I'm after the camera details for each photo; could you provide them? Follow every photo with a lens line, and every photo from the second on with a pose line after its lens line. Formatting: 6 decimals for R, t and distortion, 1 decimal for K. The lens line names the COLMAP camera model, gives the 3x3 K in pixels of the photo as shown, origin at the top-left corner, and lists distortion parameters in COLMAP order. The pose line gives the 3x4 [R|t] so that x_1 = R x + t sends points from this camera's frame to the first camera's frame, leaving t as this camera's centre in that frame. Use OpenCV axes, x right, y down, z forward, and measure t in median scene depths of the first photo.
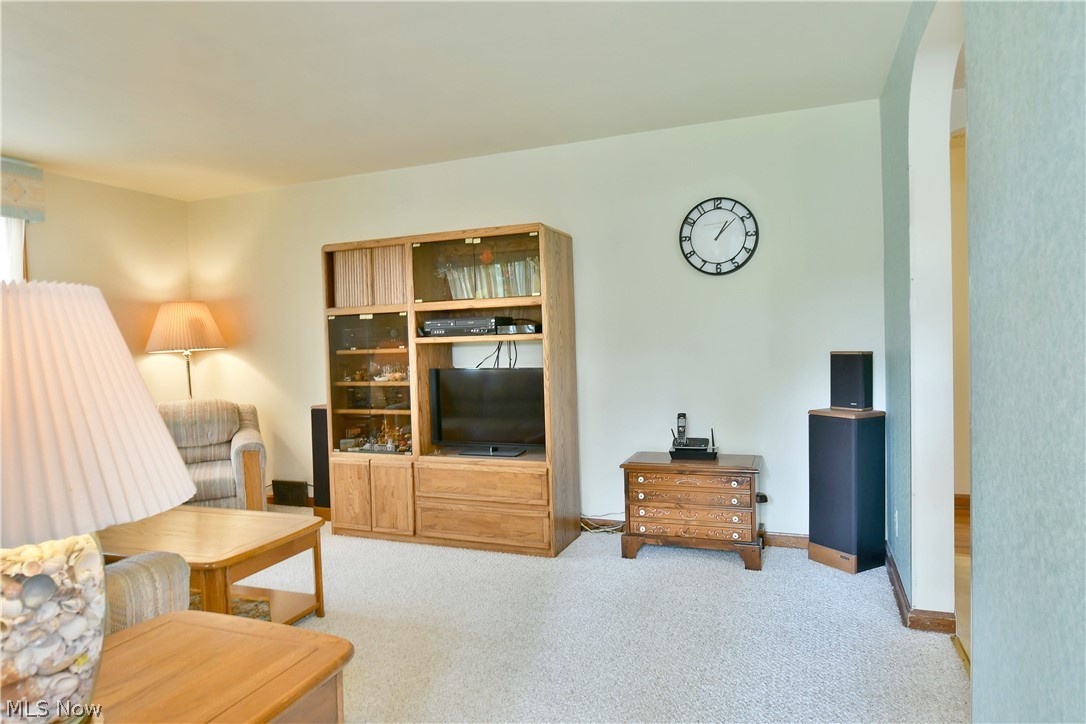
lens RADIAL K [[673.3, 0, 545.6], [0, 673.3, 355.7], [0, 0, 1]] dist [-0.013022, -0.004106]
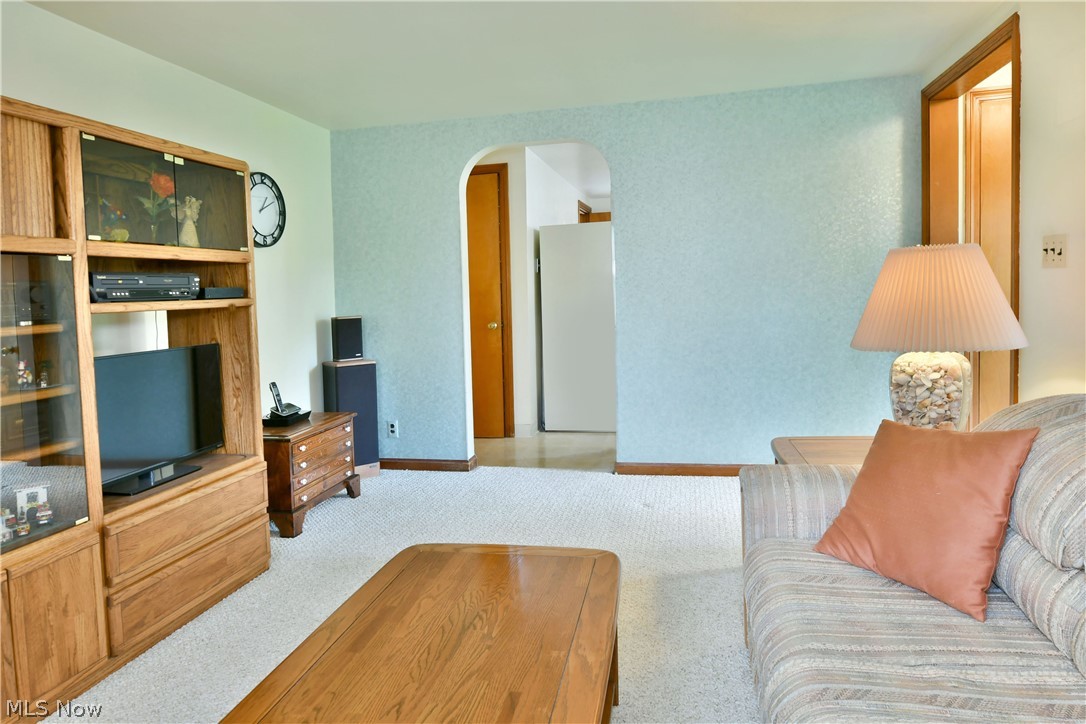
lens RADIAL K [[648.8, 0, 542.9], [0, 648.8, 325.9], [0, 0, 1]] dist [-0.033653, -0.001379]
pose [[-0.158876, -0.017476, 0.987144, -0.792100], [0.068855, 0.997213, 0.028736, 0.002378], [-0.984895, 0.072535, -0.157229, 0.741293]]
